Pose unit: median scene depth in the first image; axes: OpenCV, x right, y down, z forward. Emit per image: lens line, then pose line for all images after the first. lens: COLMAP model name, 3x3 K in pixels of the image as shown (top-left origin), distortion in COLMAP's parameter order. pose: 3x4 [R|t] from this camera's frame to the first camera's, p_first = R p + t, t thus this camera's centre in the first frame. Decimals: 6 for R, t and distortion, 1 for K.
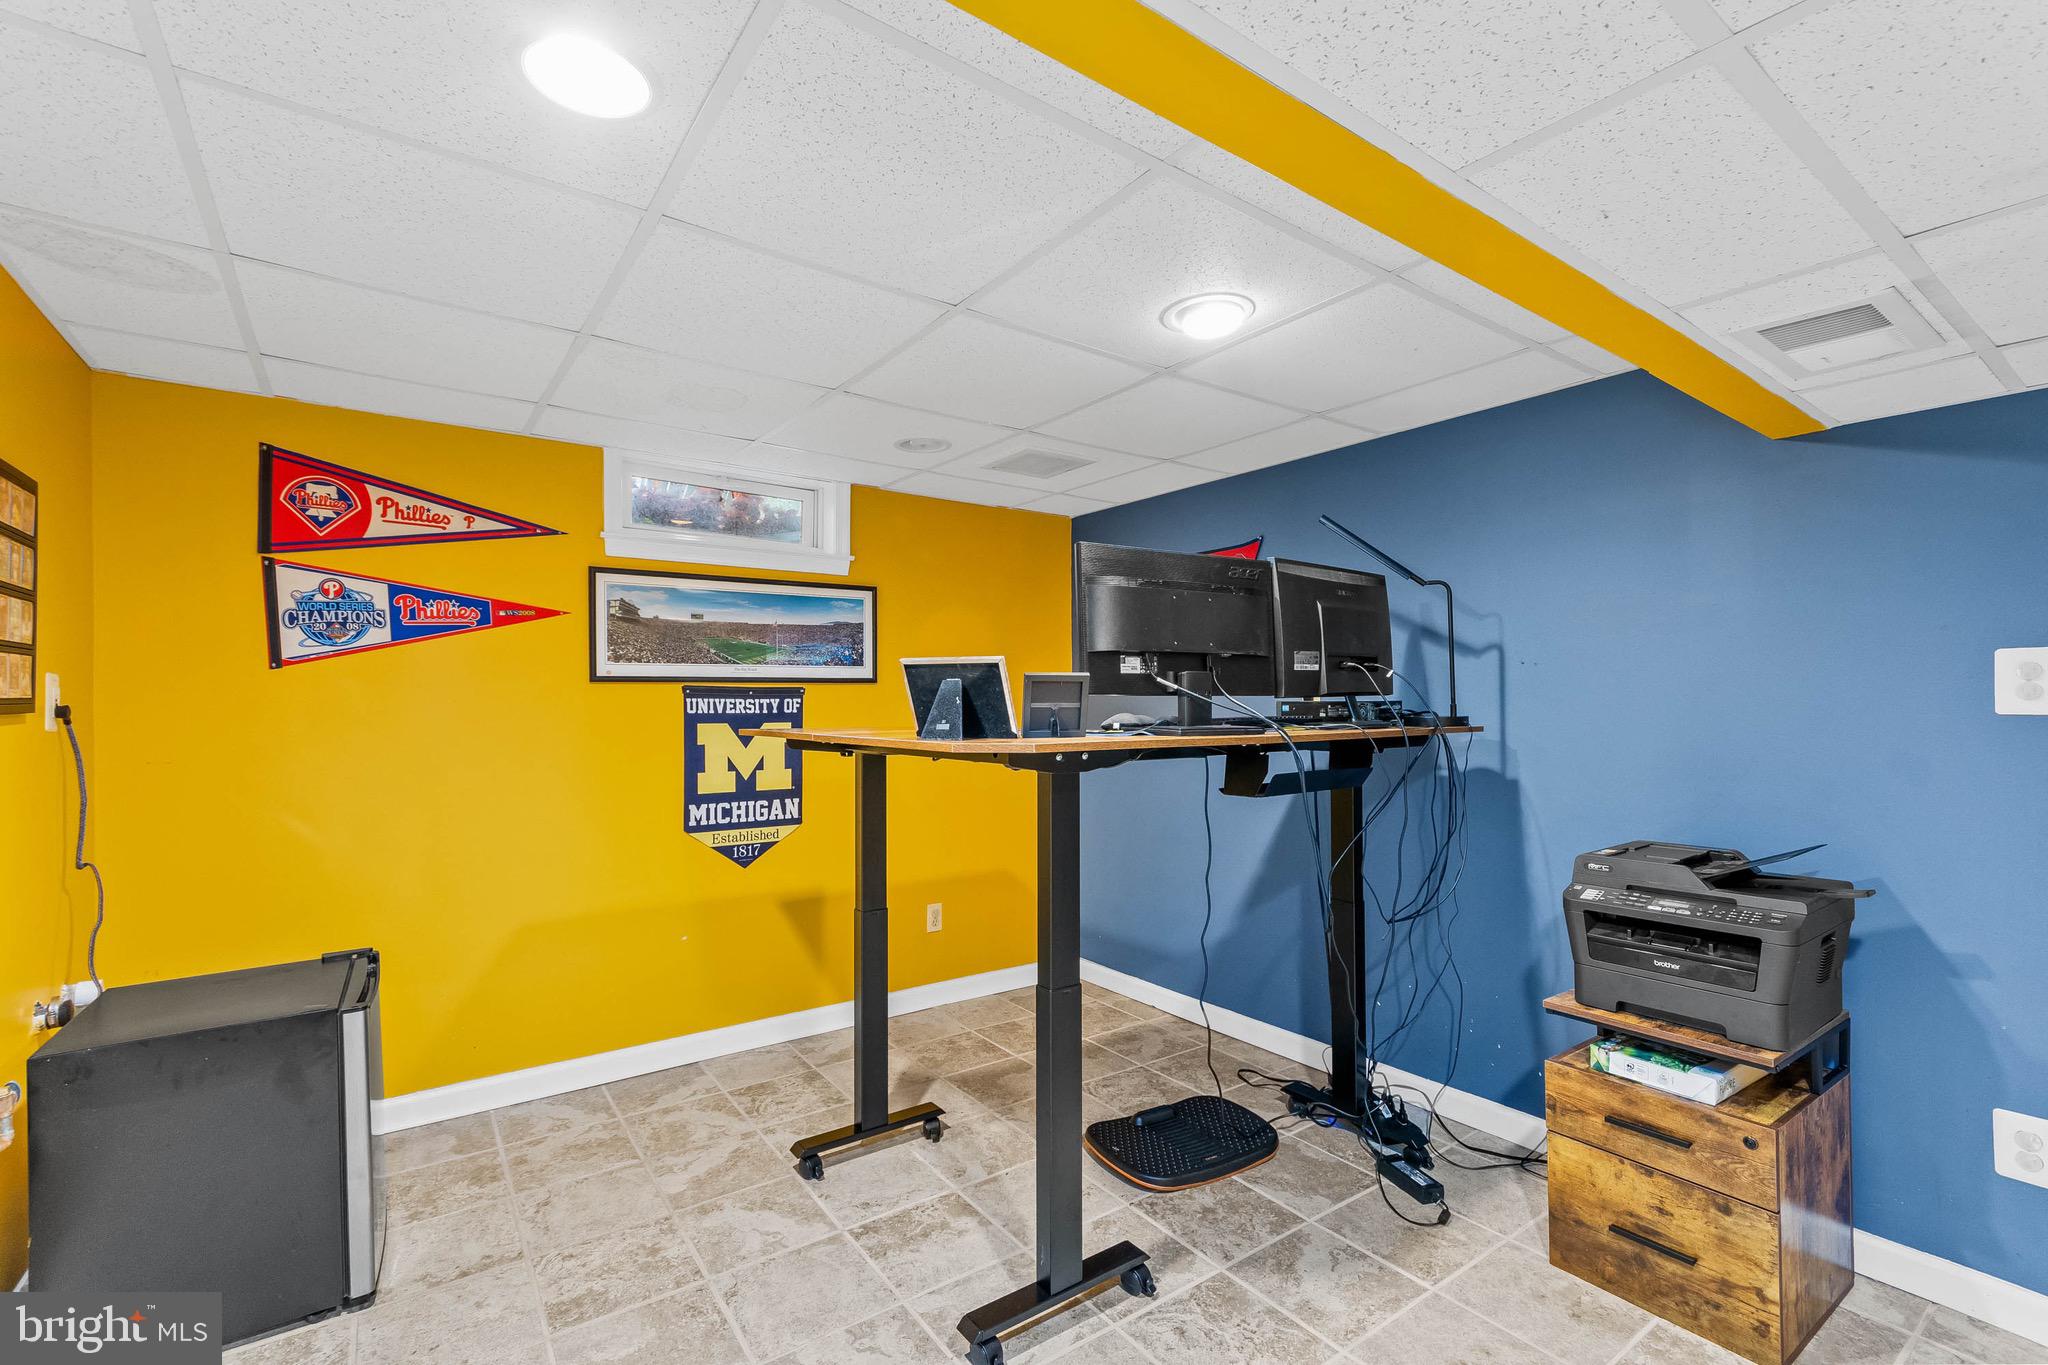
lens RADIAL K [[896.3, 0, 1024.8], [0, 896.3, 698.7], [0, 0, 1]] dist [0.001130, -0.000345]
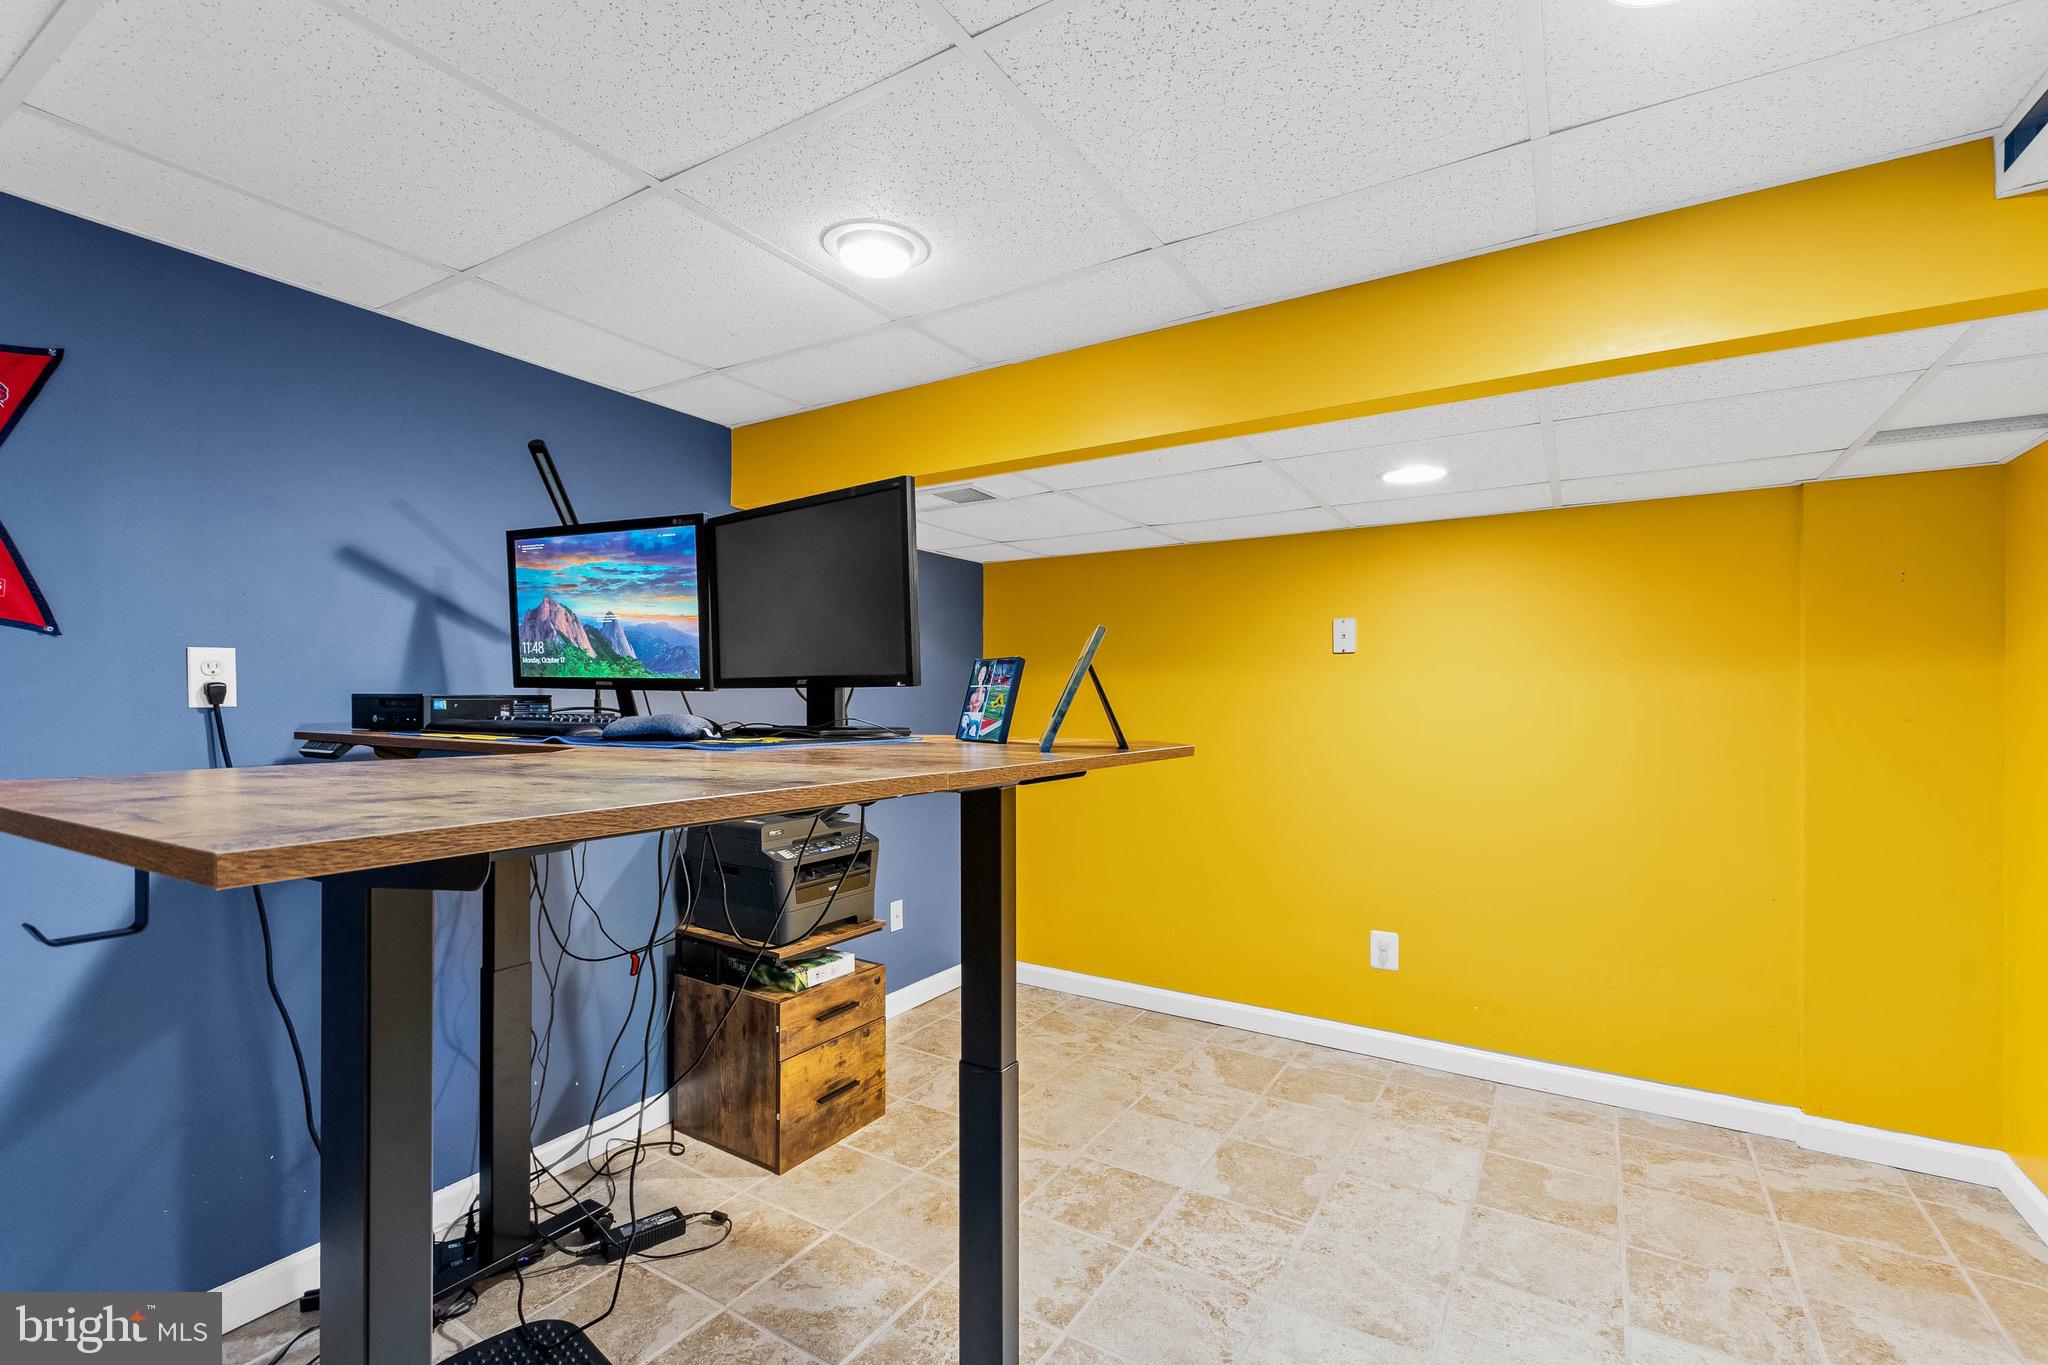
lens RADIAL K [[896.3, 0, 1027.9], [0, 896.3, 689.9], [0, 0, 1]] dist [0.001130, -0.000345]
pose [[-0.388730, 0.011486, 0.921280, -0.677091], [-0.011468, 0.999785, -0.017304, 0.009914], [-0.921280, -0.017291, -0.388514, 1.249224]]
